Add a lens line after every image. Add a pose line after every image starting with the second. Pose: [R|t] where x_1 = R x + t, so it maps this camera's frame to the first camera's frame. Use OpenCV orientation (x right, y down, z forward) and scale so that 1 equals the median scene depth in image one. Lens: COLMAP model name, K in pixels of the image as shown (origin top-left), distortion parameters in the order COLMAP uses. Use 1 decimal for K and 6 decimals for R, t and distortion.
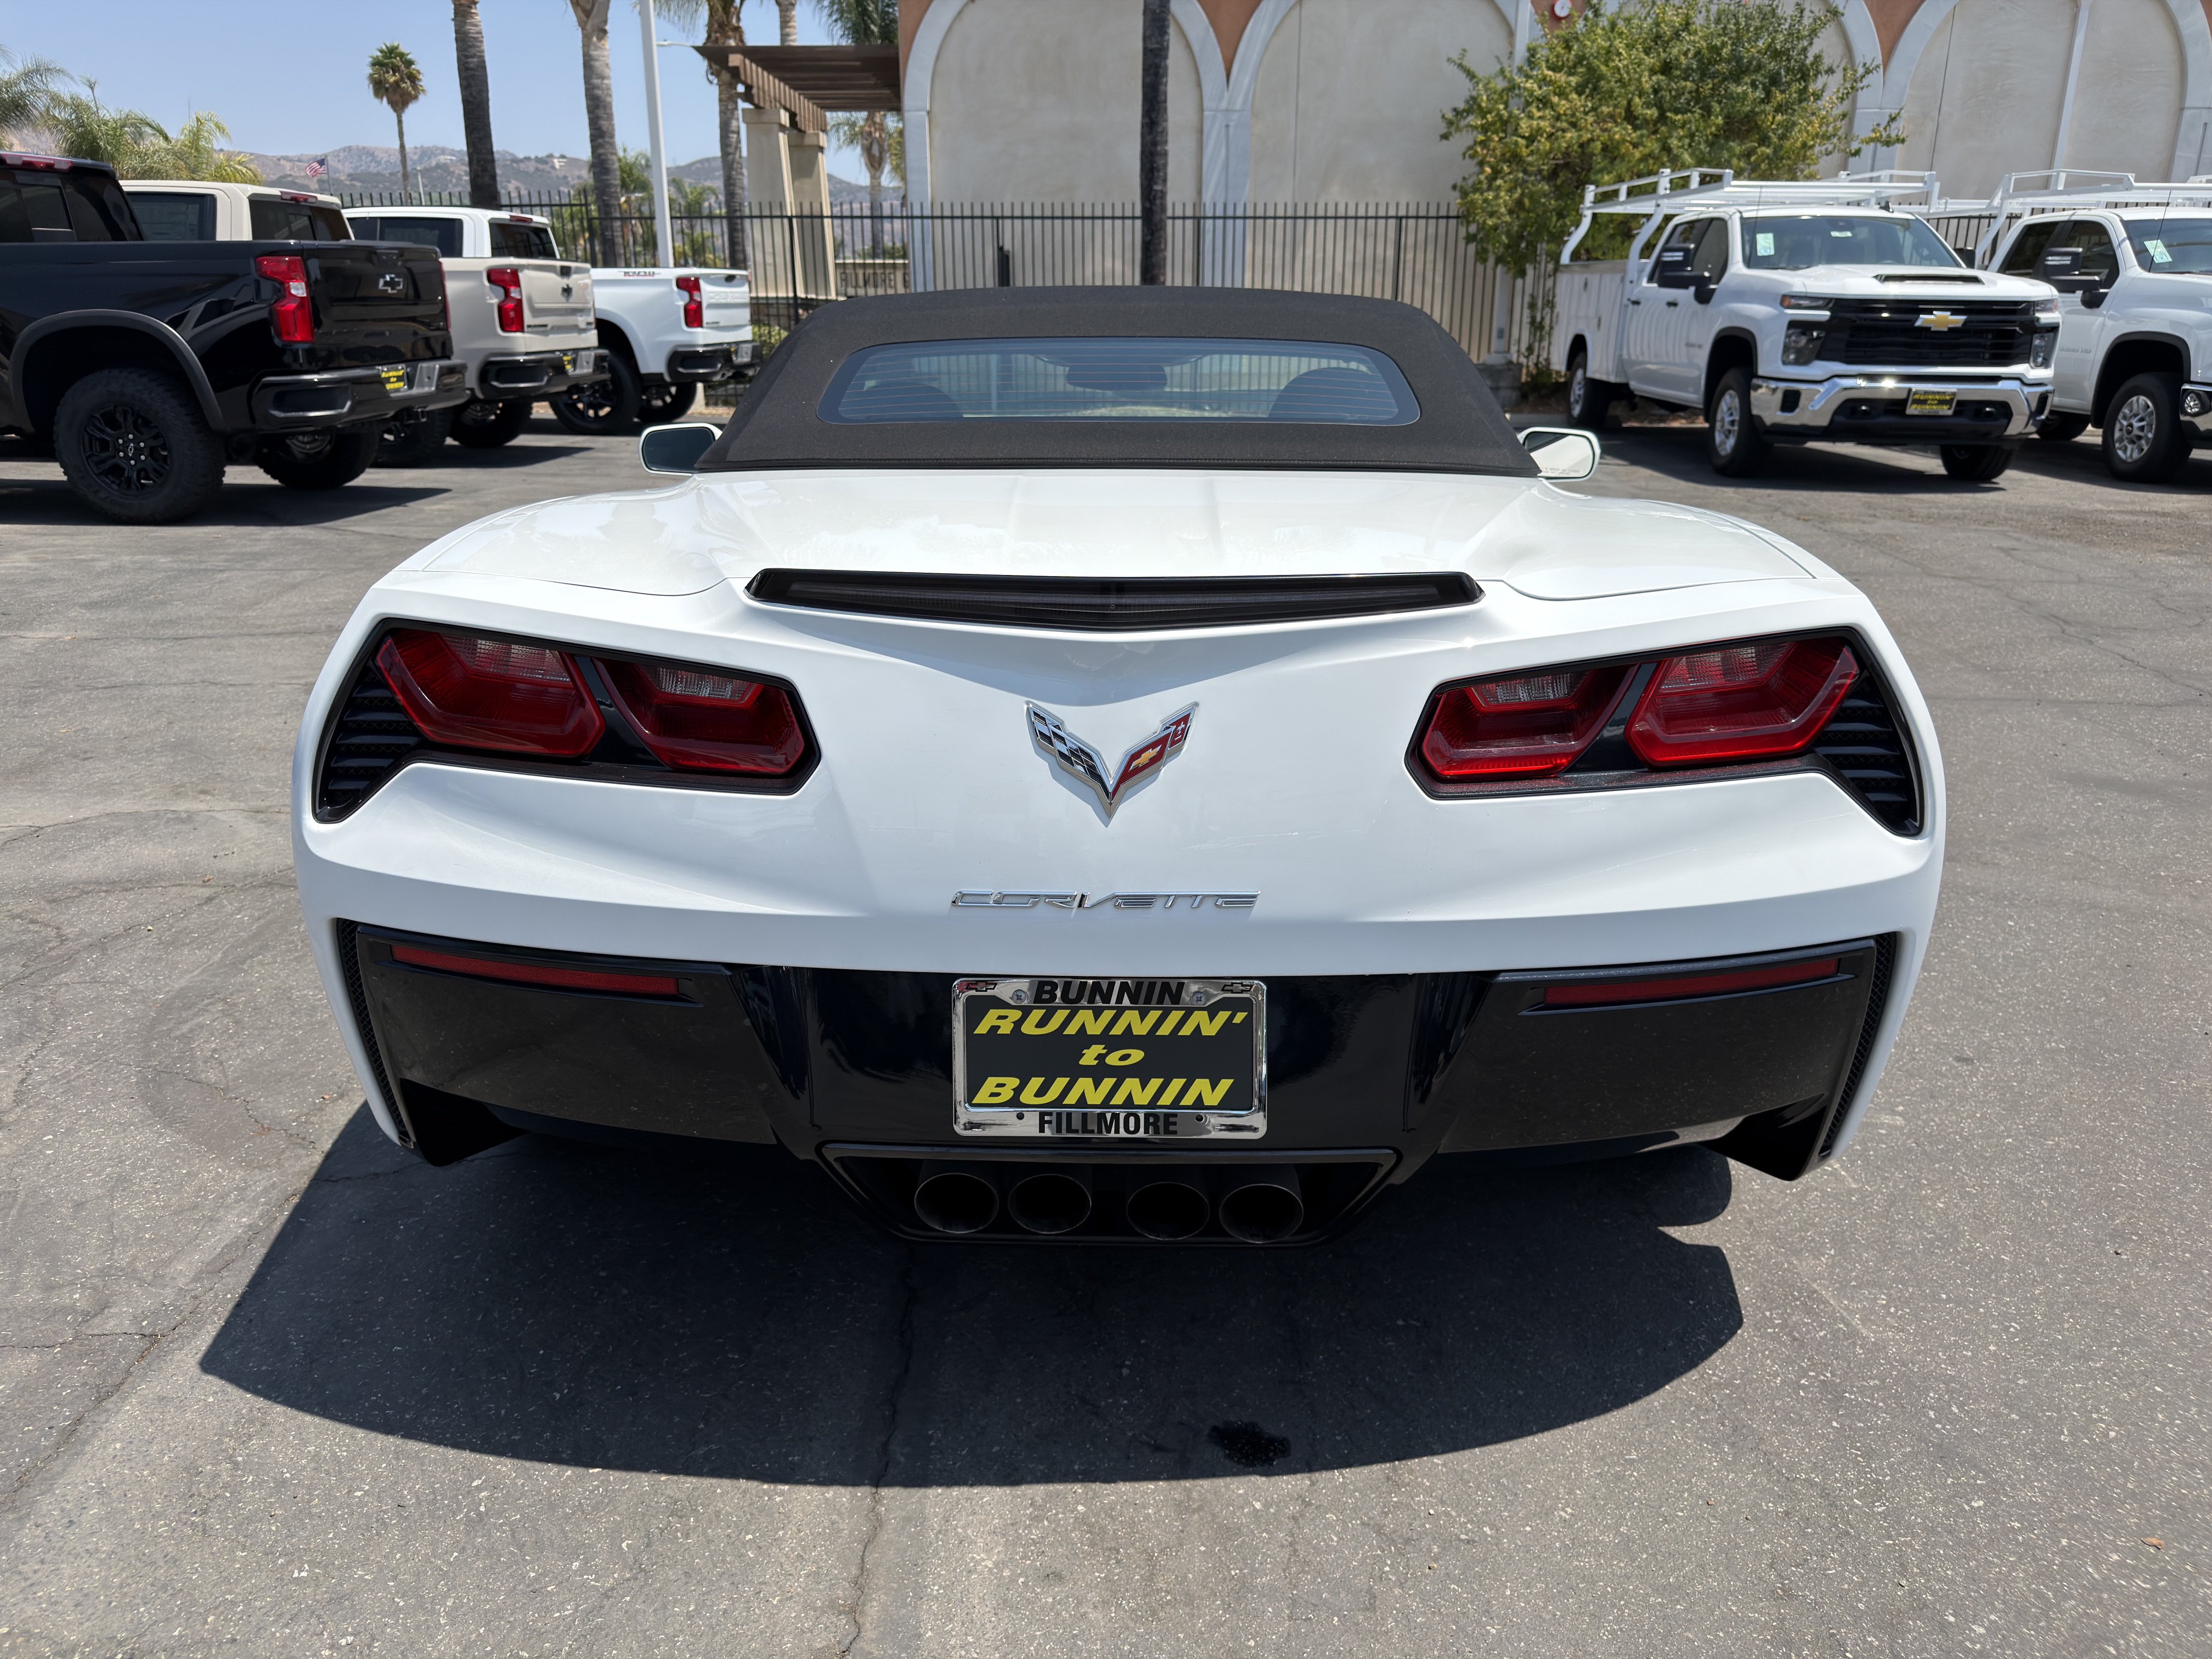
lens RADIAL K [[1581.6, 0, 1089.0], [0, 1581.6, 833.6], [0, 0, 1]] dist [0.002075, -0.012314]
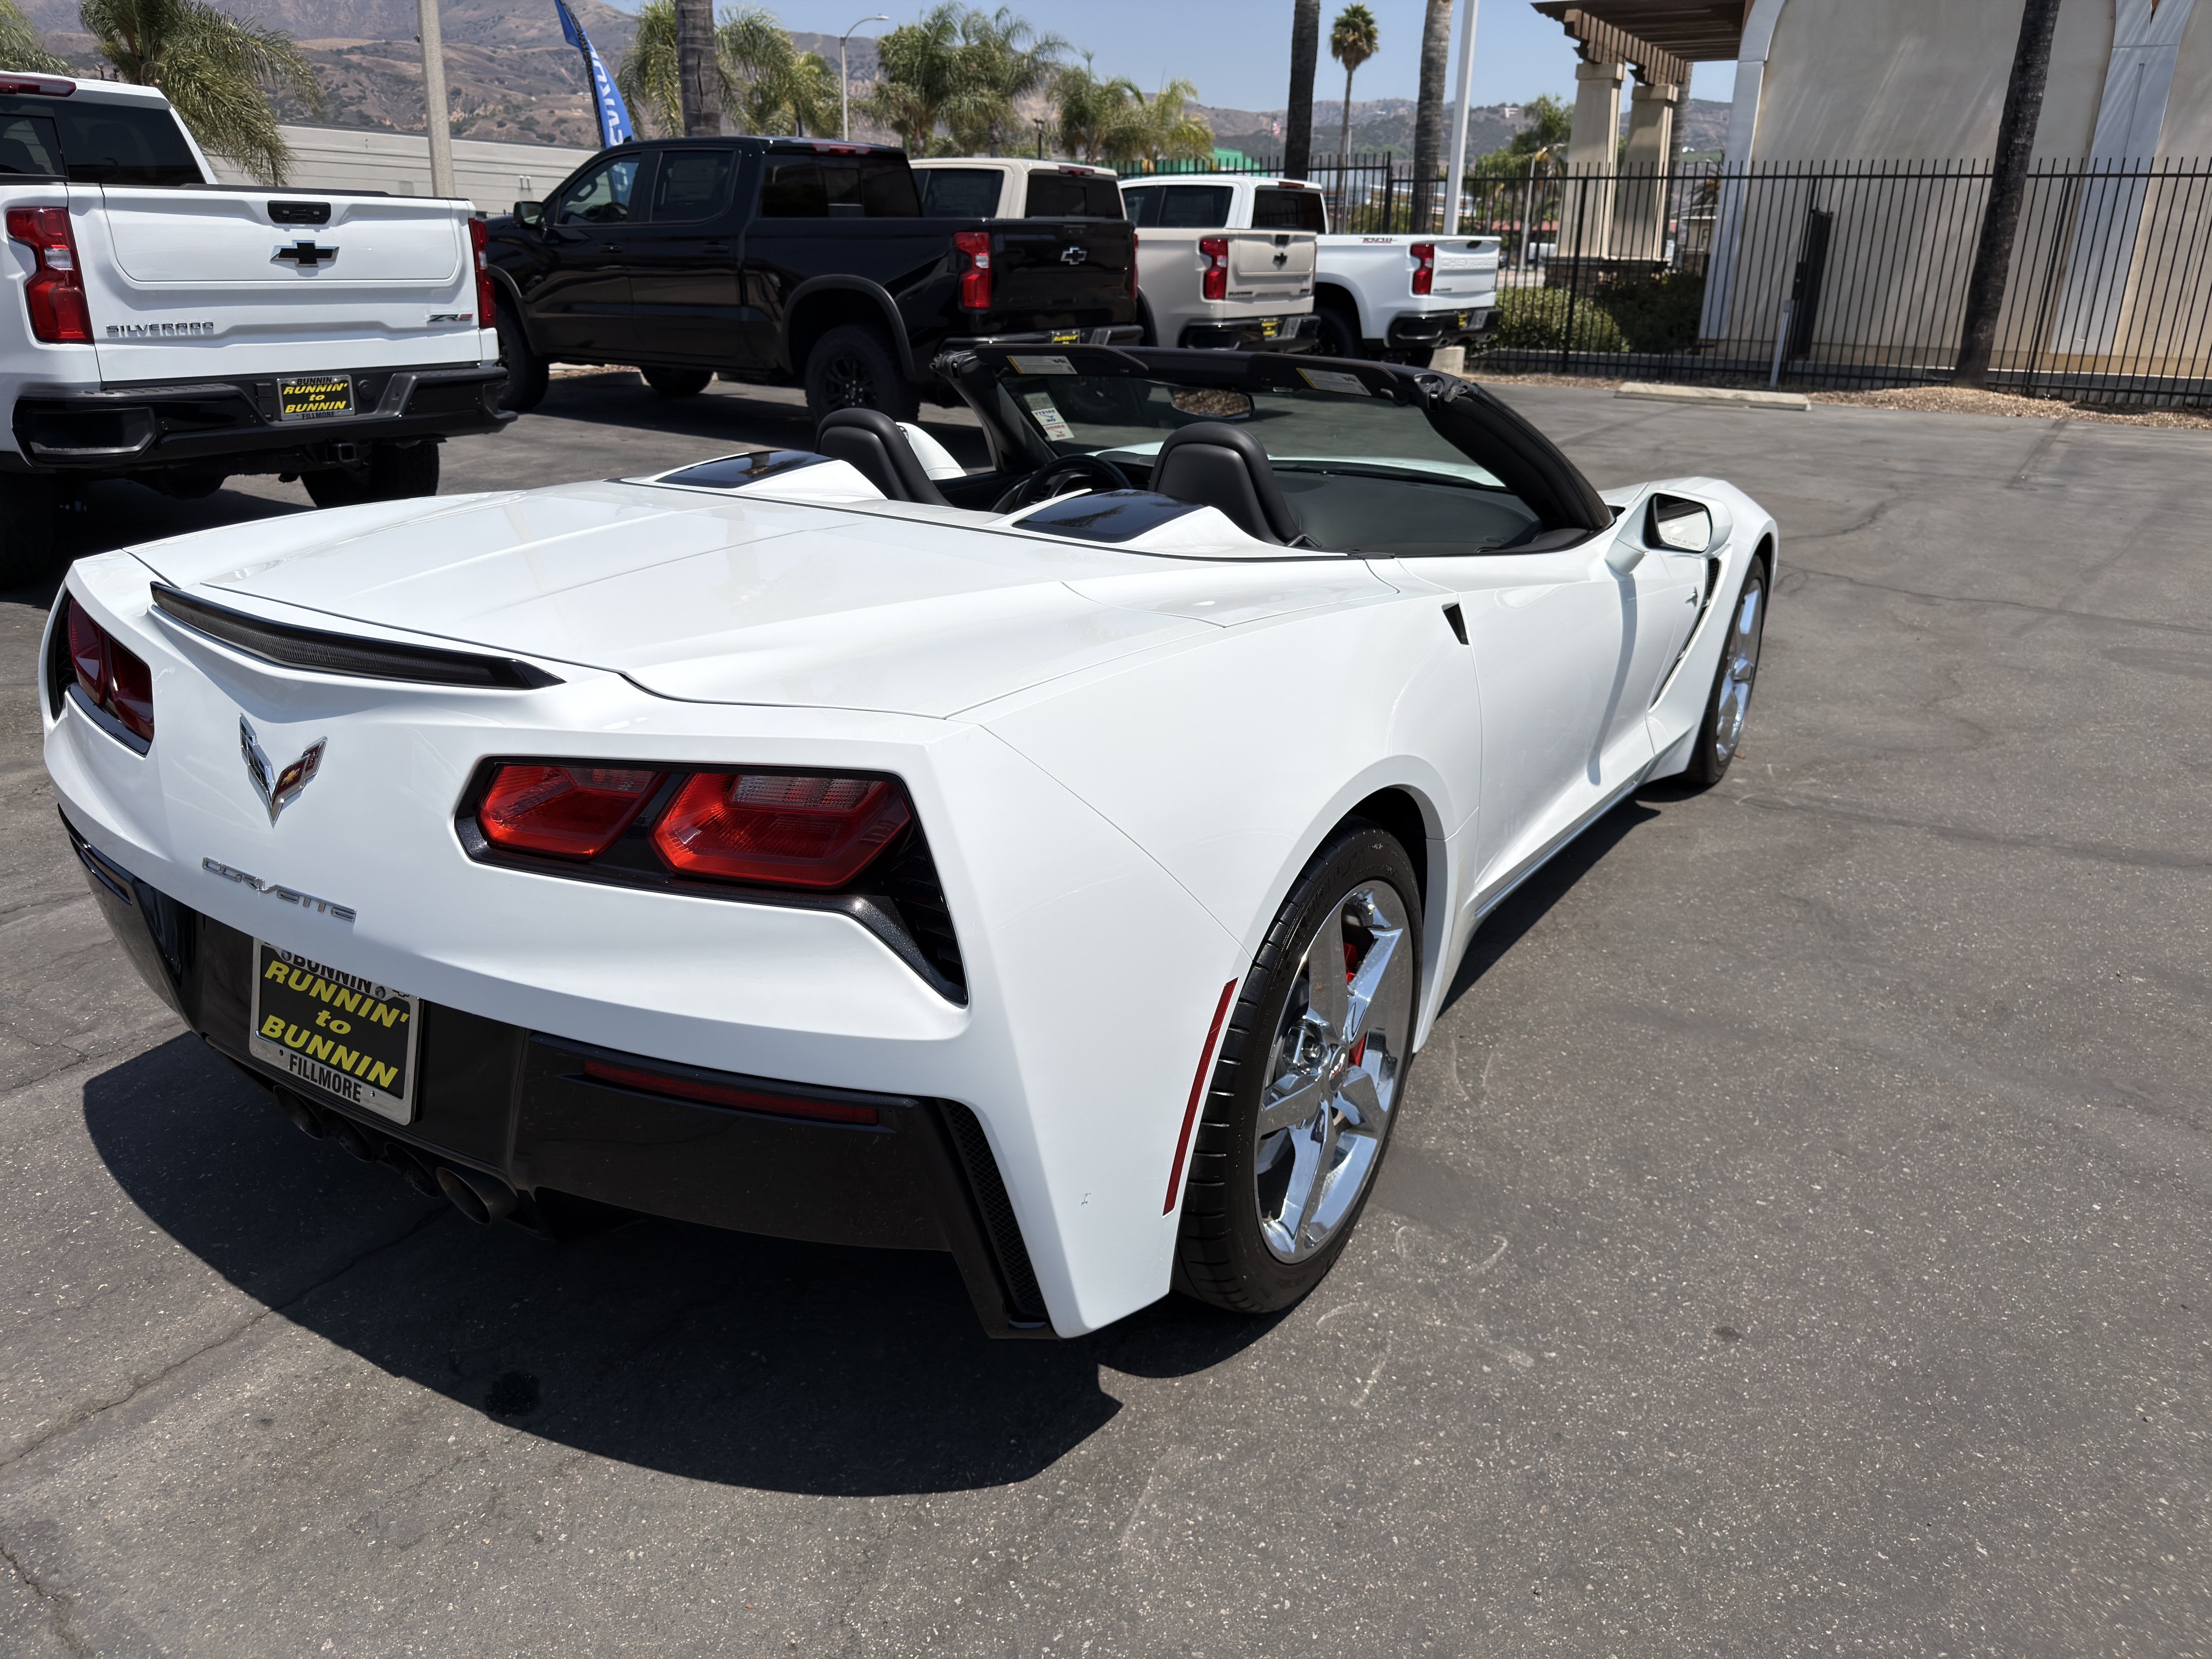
lens RADIAL K [[1591.7, 0, 1111.7], [0, 1591.7, 798.6], [0, 0, 1]] dist [0.031087, -0.046861]
pose [[0.863355, 0.172503, -0.474195, 0.150042], [-0.169727, 0.984270, 0.049041, -0.025693], [0.475196, 0.038144, 0.879053, 0.031583]]
